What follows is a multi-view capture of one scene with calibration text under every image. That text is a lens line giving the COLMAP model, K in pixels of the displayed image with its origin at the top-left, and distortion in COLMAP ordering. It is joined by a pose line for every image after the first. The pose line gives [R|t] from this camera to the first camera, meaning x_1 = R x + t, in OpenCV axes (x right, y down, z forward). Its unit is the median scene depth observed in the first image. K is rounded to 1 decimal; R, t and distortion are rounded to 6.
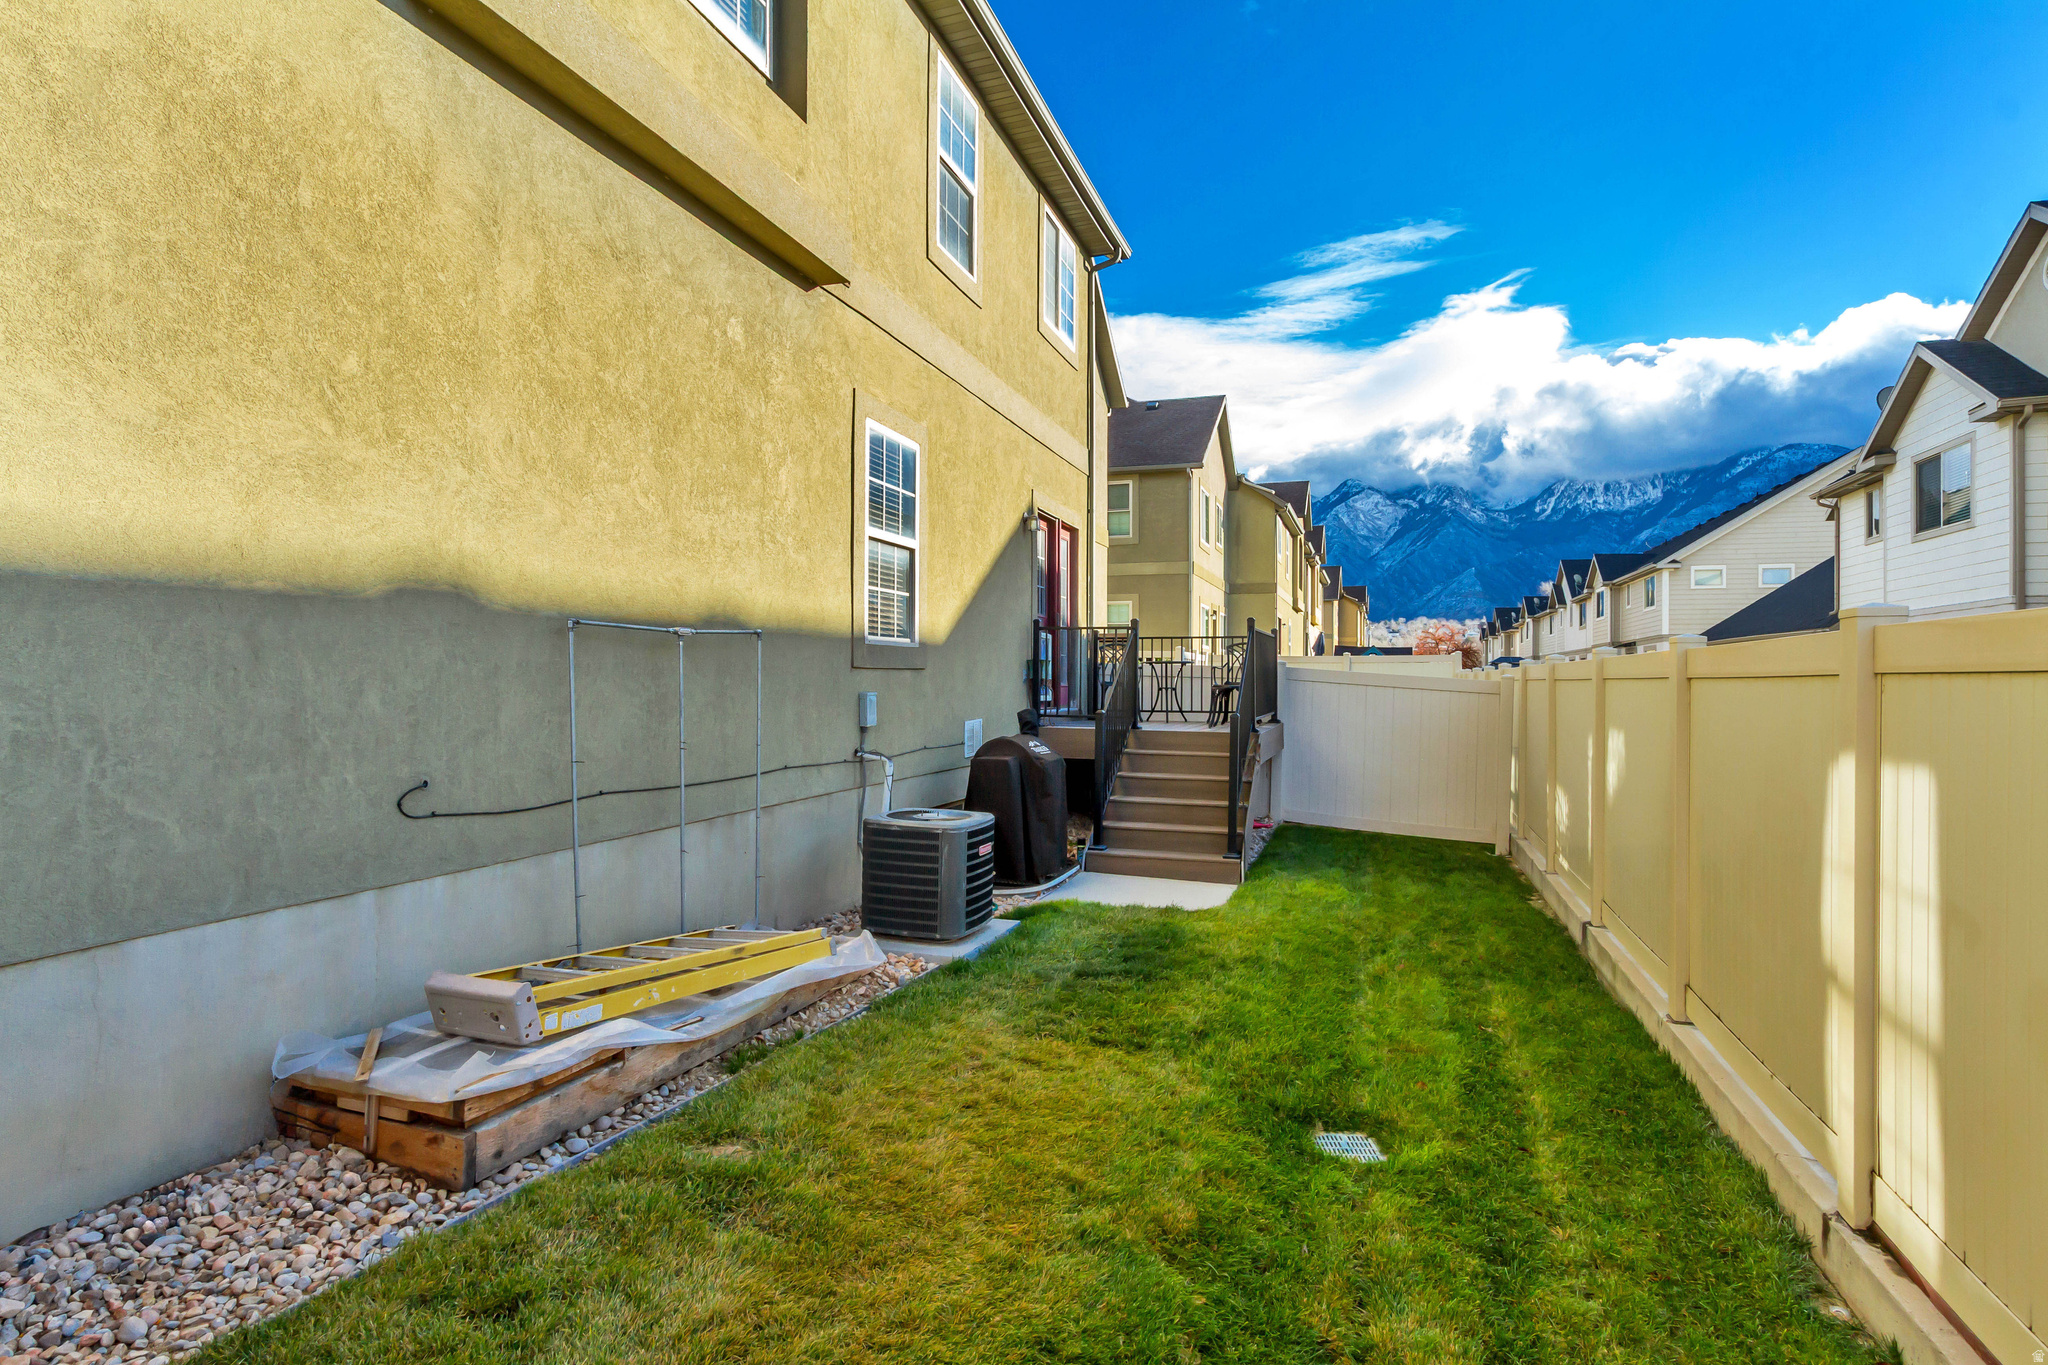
lens RADIAL K [[1120.6, 0, 1033.0], [0, 1120.6, 677.7], [0, 0, 1]] dist [0.024991, -0.010083]
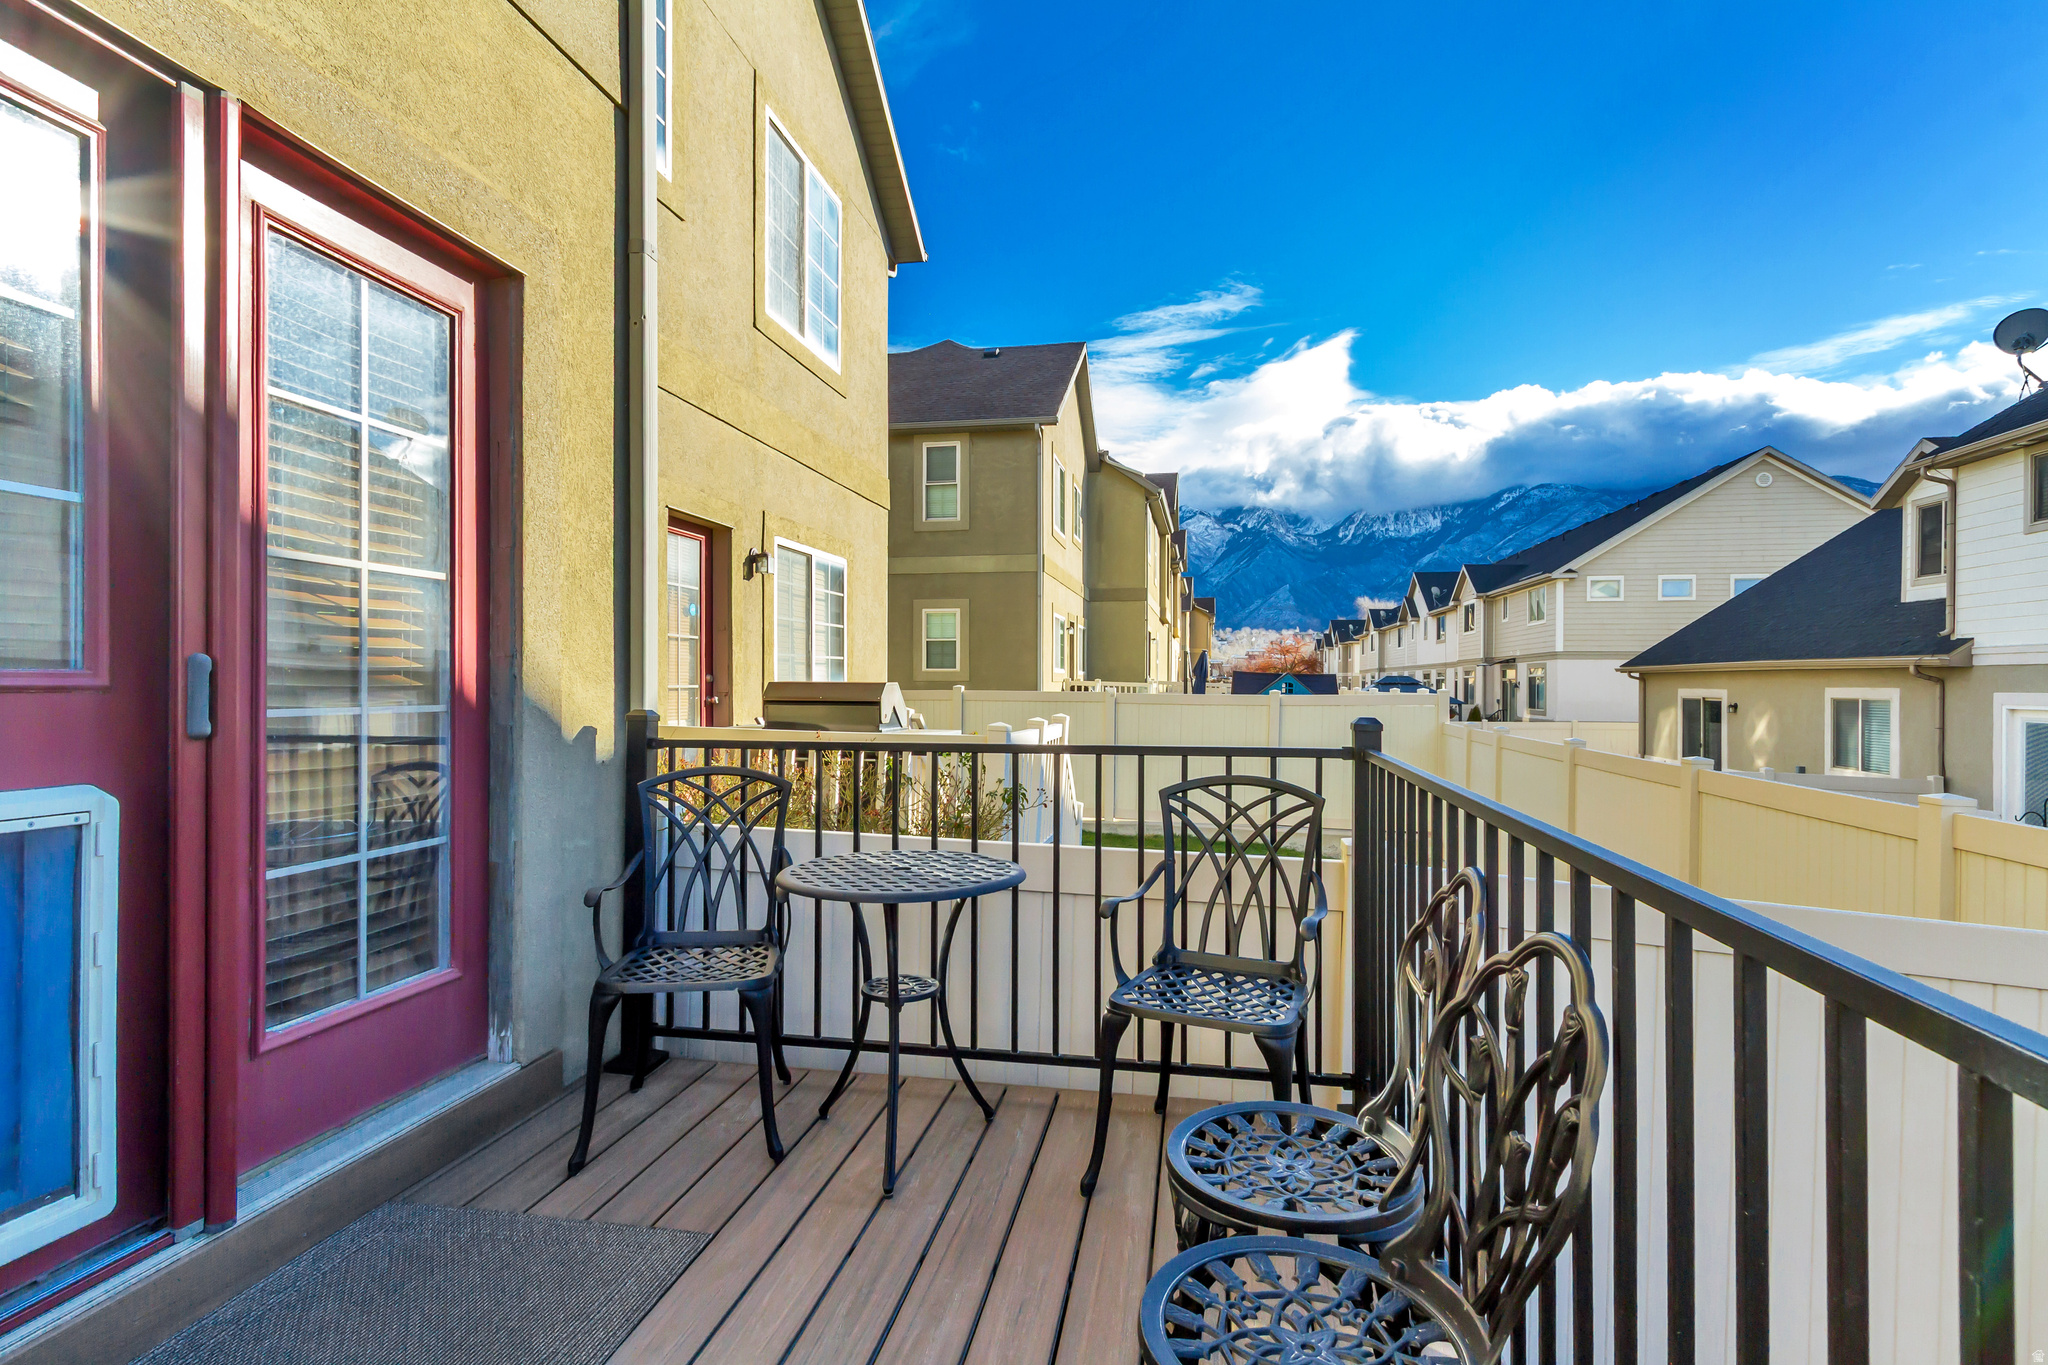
lens RADIAL K [[961.6, 0, 1037.3], [0, 961.6, 691.1], [0, 0, 1]] dist [0.009227, -0.001475]
pose [[0.991308, -0.003637, 0.131514, 0.181557], [0.001729, 0.999892, 0.014620, -0.079878], [-0.131553, -0.014266, 0.991207, 1.232205]]
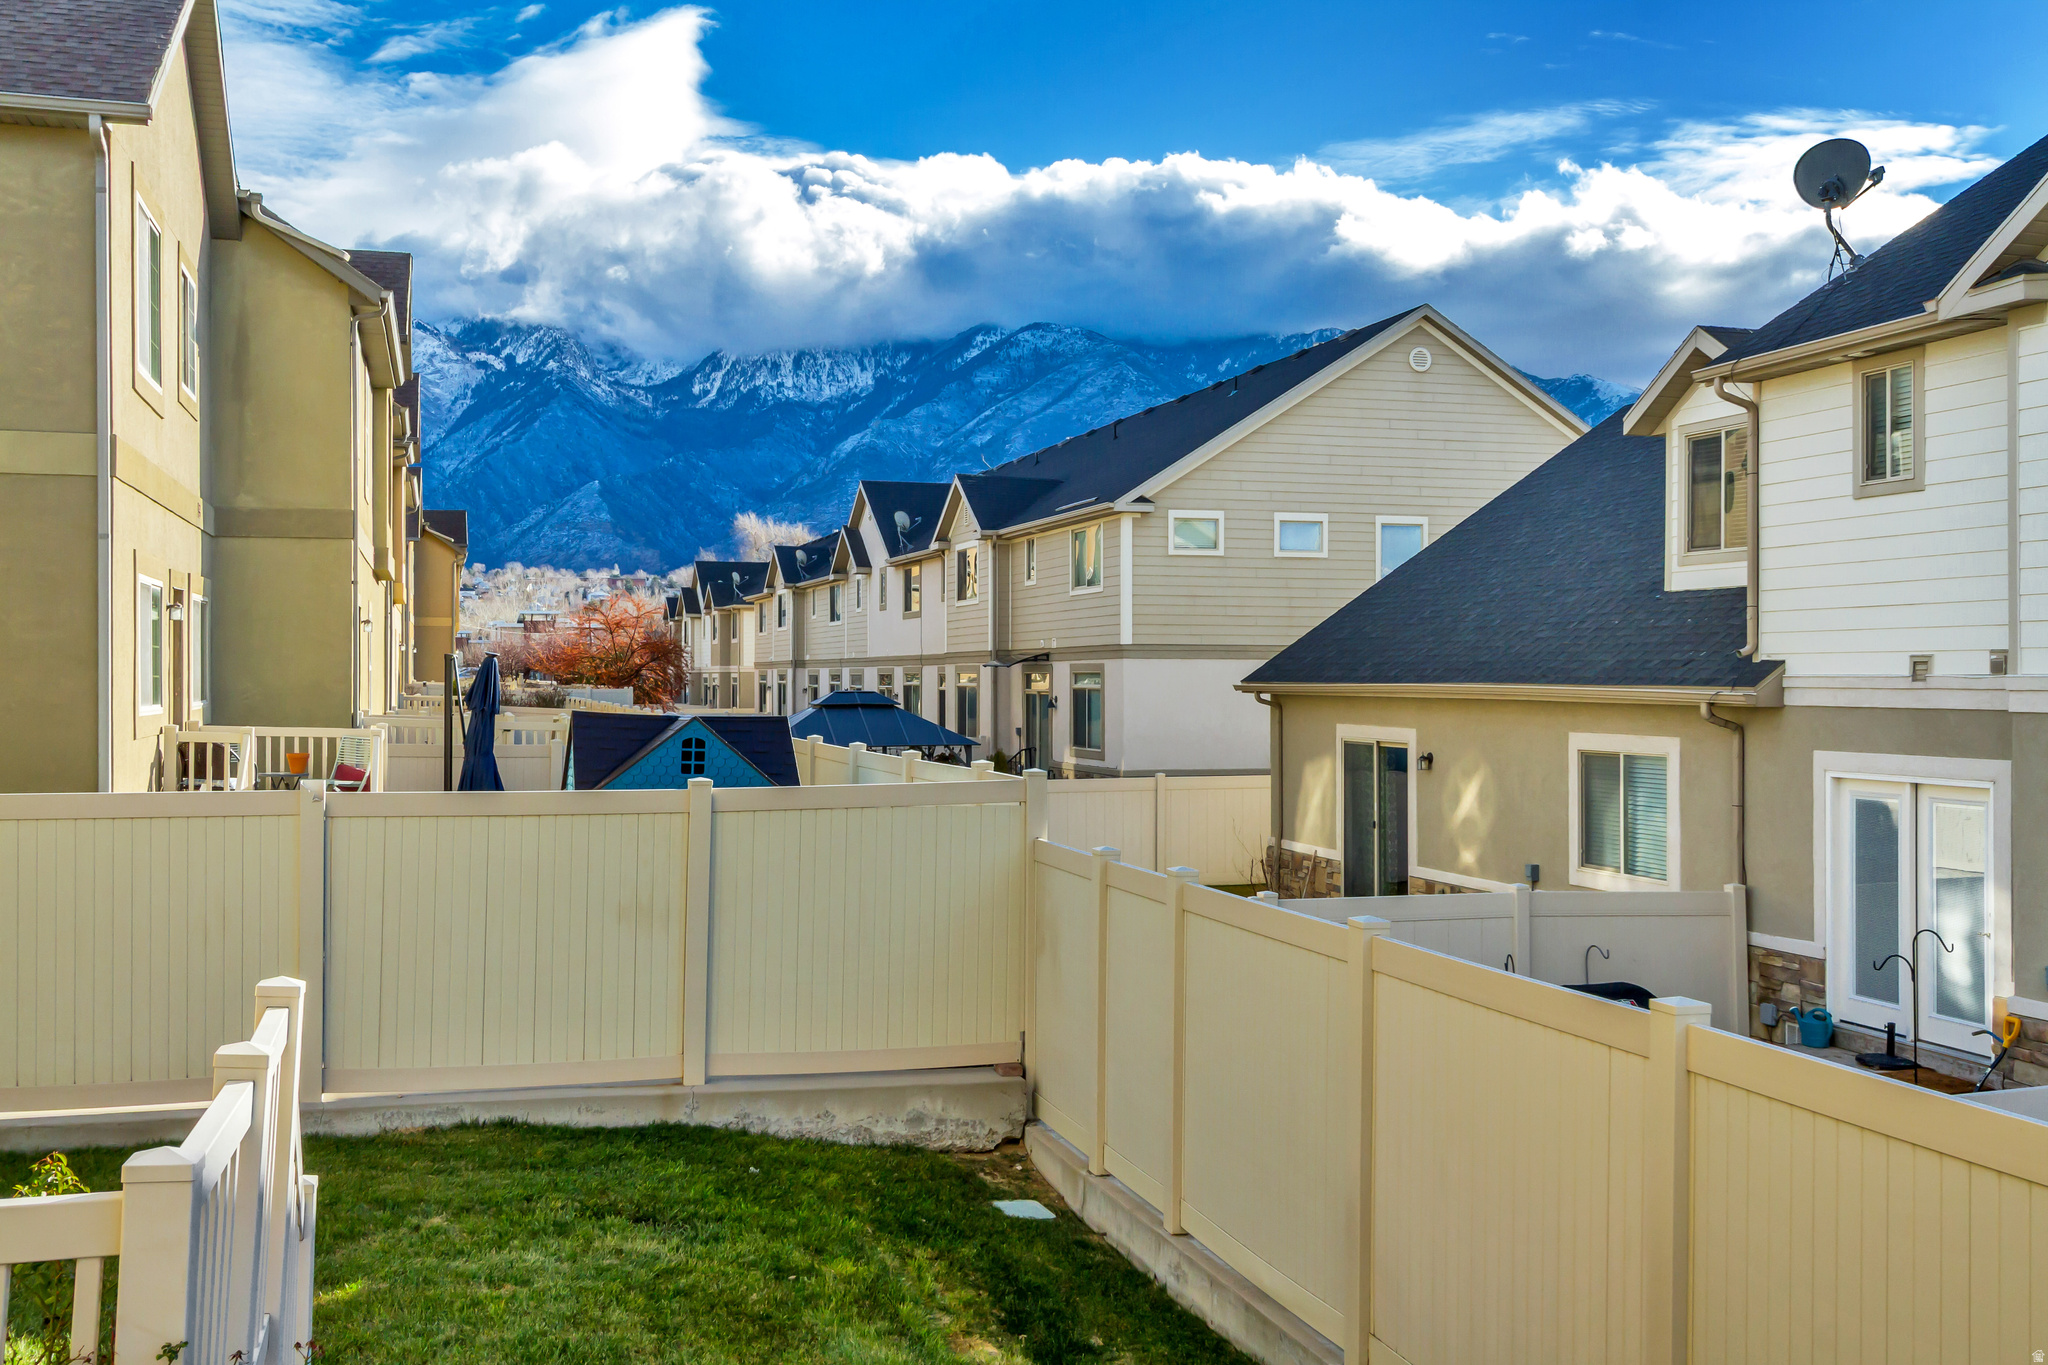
lens RADIAL K [[1897.8, 0, 988.4], [0, 1897.8, 668.5], [0, 0, 1]] dist [-0.009282, 0.000000]
pose [[0.828639, -0.004882, 0.559762, 0.173706], [0.001137, 0.999975, 0.007038, -0.145426], [-0.559782, -0.005196, 0.828624, 1.461322]]
